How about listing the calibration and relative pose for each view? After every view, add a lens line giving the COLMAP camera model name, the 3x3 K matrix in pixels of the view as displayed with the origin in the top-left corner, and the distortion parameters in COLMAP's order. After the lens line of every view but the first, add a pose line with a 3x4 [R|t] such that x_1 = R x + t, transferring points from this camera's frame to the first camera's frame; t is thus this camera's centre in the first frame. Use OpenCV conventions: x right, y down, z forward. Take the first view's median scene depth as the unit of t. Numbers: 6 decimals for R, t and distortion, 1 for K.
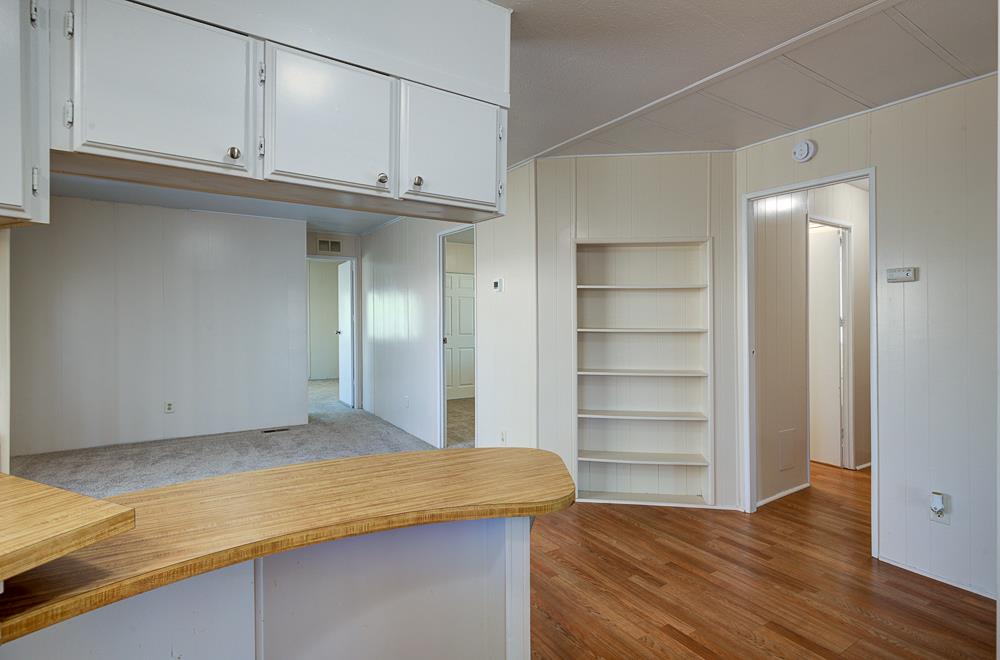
lens RADIAL K [[498.0, 0, 508.1], [0, 498.0, 326.4], [0, 0, 1]] dist [-0.003195, -0.000530]
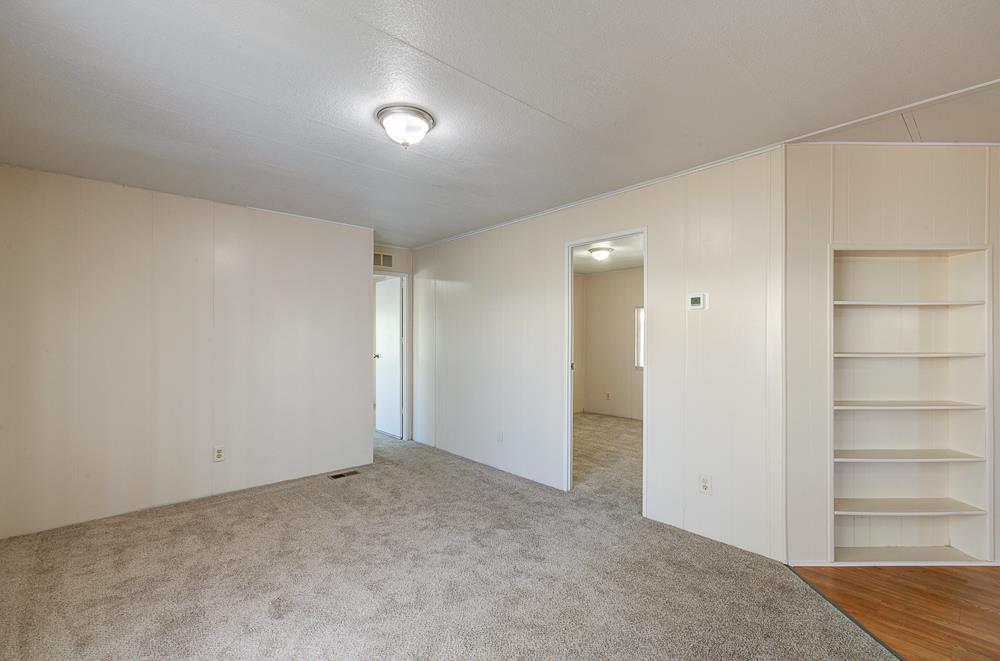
lens RADIAL K [[443.2, 0, 498.5], [0, 443.2, 337.7], [0, 0, 1]] dist [-0.002658, 0.001037]
pose [[0.990427, -0.004073, 0.137979, -0.451353], [0.006573, 0.999822, -0.017669, -0.011005], [-0.137882, 0.018406, 0.990278, 0.316197]]
